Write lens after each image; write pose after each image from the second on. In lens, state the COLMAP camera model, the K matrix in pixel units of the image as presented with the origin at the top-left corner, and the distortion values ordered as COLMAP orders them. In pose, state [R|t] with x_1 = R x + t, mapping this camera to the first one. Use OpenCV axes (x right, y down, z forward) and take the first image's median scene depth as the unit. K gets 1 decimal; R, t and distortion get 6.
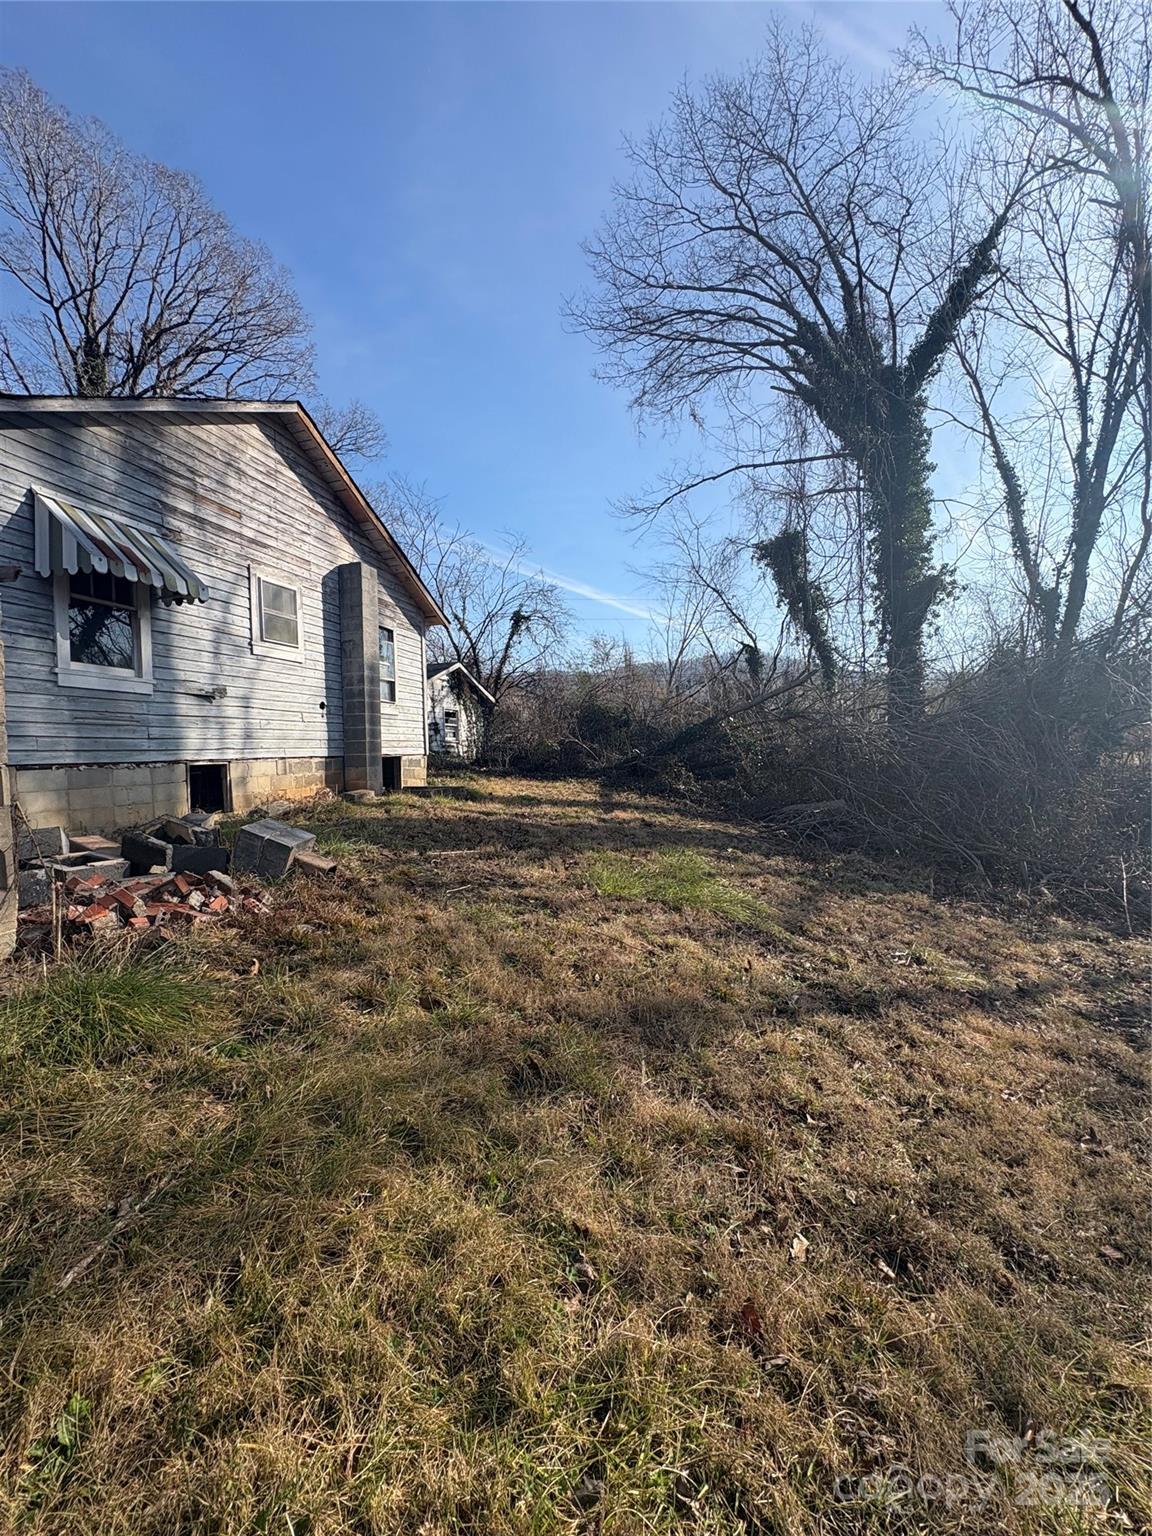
lens RADIAL K [[611.3, 0, 576.0], [0, 611.3, 768.0], [0, 0, 1]] dist [-0.000982, 0.000245]
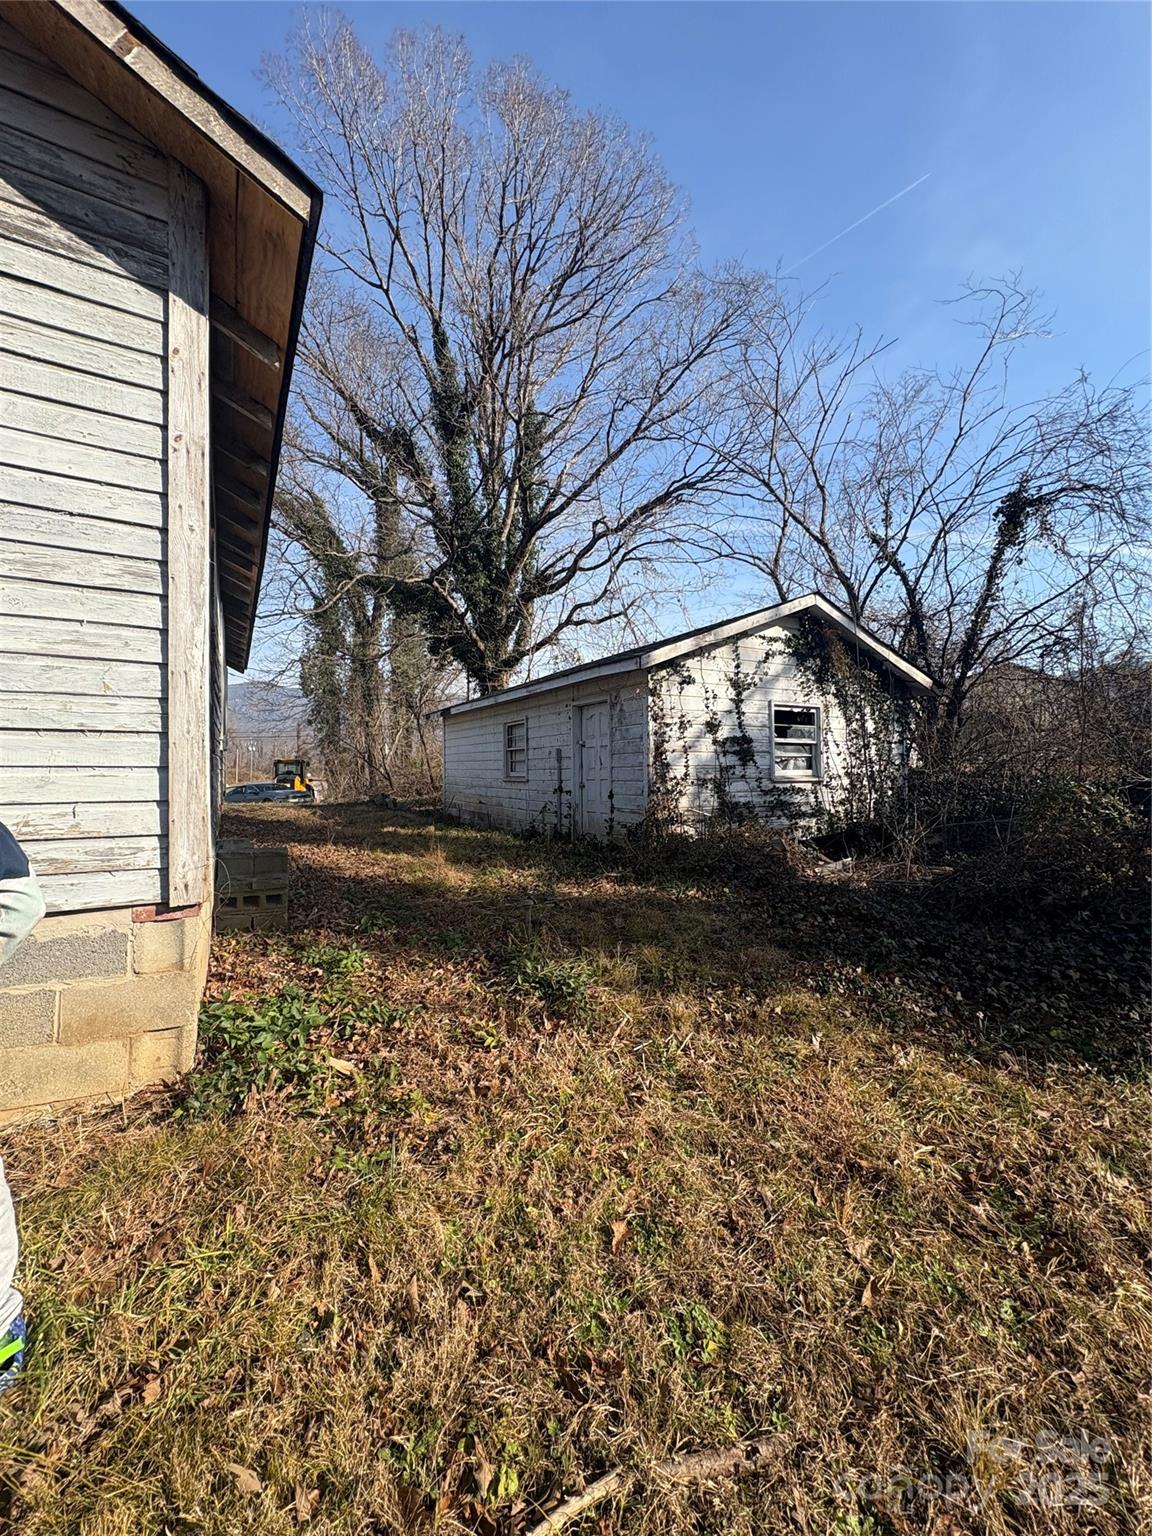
lens RADIAL K [[611.3, 0, 576.0], [0, 611.3, 768.0], [0, 0, 1]] dist [-0.000982, 0.000245]
pose [[0.717394, 0.008557, -0.696616, -0.013084], [-0.028902, 0.999429, -0.017487, -0.038546], [0.696068, 0.032679, 0.717231, 0.569674]]
